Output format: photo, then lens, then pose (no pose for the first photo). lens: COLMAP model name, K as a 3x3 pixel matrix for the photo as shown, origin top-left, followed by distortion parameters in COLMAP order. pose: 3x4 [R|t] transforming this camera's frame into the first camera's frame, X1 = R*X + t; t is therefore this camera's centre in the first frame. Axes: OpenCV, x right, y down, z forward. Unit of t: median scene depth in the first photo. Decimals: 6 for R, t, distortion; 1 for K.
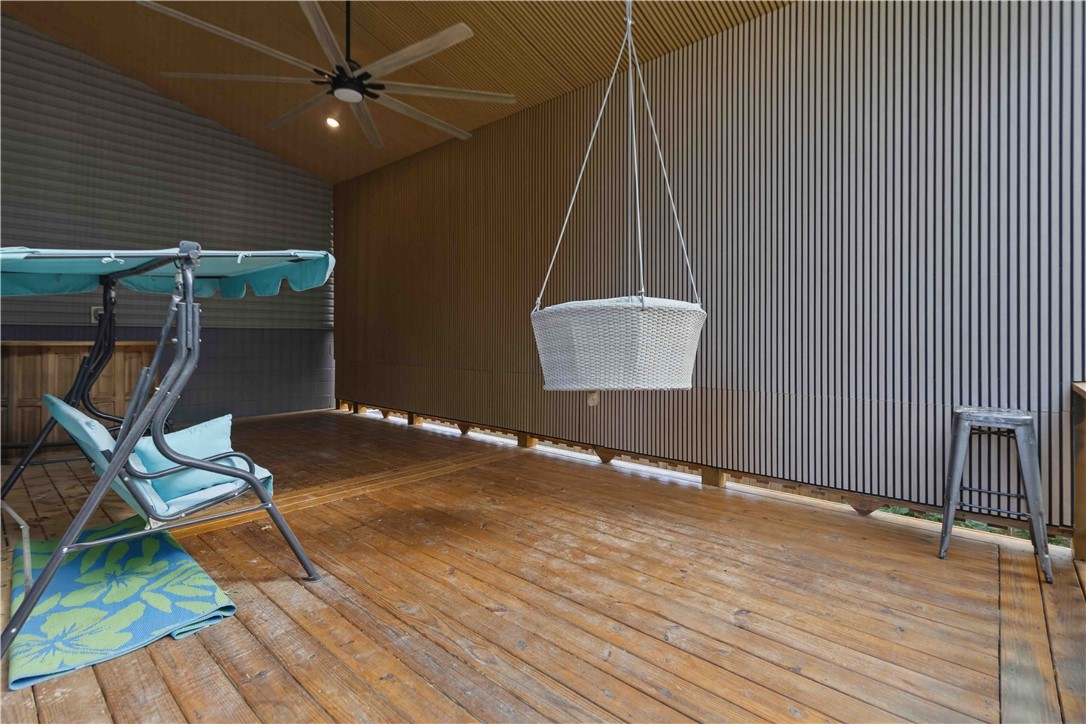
lens RADIAL K [[509.6, 0, 552.0], [0, 509.6, 345.6], [0, 0, 1]] dist [0.001713, 0.000234]
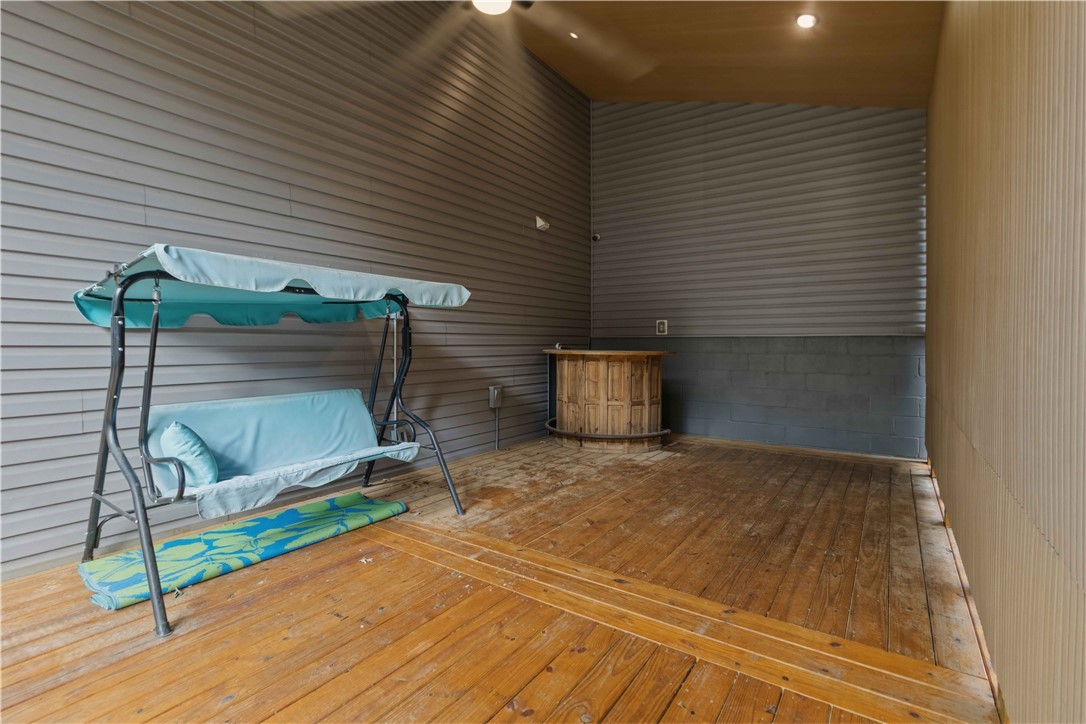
lens RADIAL K [[509.6, 0, 552.0], [0, 509.6, 345.6], [0, 0, 1]] dist [0.001713, 0.000234]
pose [[0.111368, -0.000394, -0.993779, 0.457379], [-0.020922, 0.999777, -0.002741, -0.028746], [0.993559, 0.021098, 0.111335, 1.575121]]
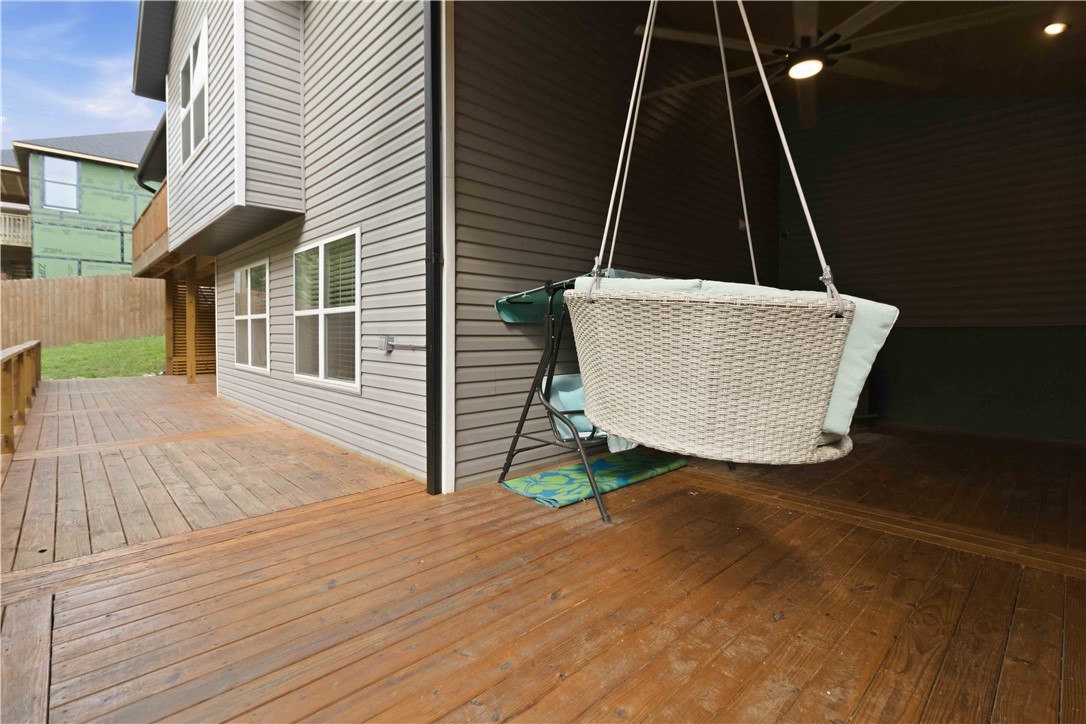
lens RADIAL K [[509.6, 0, 552.0], [0, 509.6, 345.6], [0, 0, 1]] dist [0.001713, 0.000234]
pose [[-0.095839, 0.017303, -0.995246, 0.852106], [-0.021537, 0.999579, 0.019452, -0.010664], [0.995164, 0.023299, -0.095426, 1.000082]]
